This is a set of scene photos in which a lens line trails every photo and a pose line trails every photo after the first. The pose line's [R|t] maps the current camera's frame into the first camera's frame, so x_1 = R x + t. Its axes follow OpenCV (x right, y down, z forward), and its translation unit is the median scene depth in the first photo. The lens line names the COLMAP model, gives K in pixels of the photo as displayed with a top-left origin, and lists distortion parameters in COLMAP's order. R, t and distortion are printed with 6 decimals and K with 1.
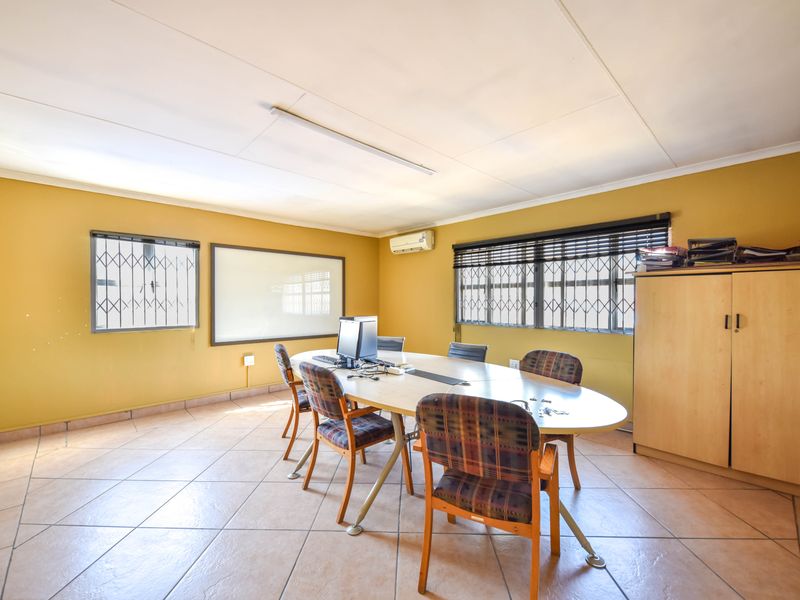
lens RADIAL K [[345.2, 0, 400.0], [0, 345.2, 300.0], [0, 0, 1]] dist [-0.000686, -0.000225]
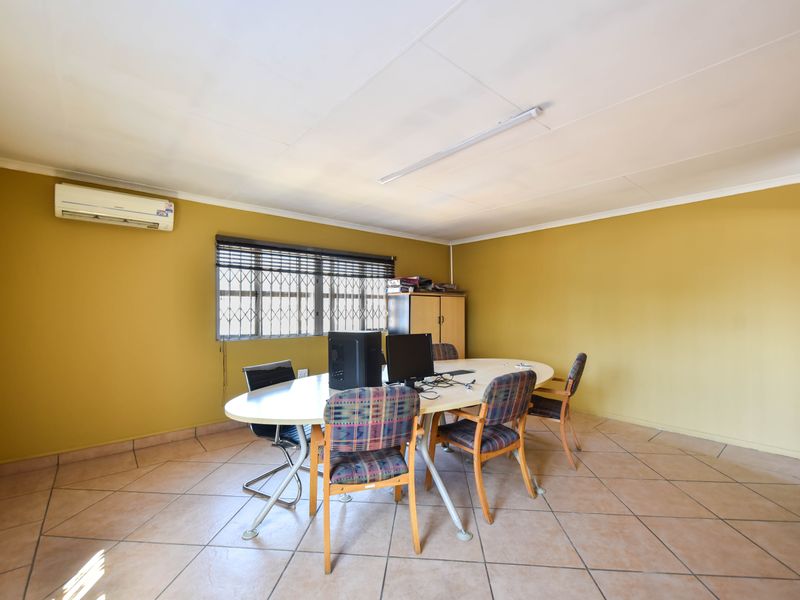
lens RADIAL K [[345.2, 0, 400.0], [0, 345.2, 300.0], [0, 0, 1]] dist [-0.000686, -0.000225]
pose [[0.048921, 0.027056, 0.998436, -0.599134], [0.001591, 0.999630, -0.027166, 0.000325], [-0.998801, 0.002917, 0.048860, 0.611115]]
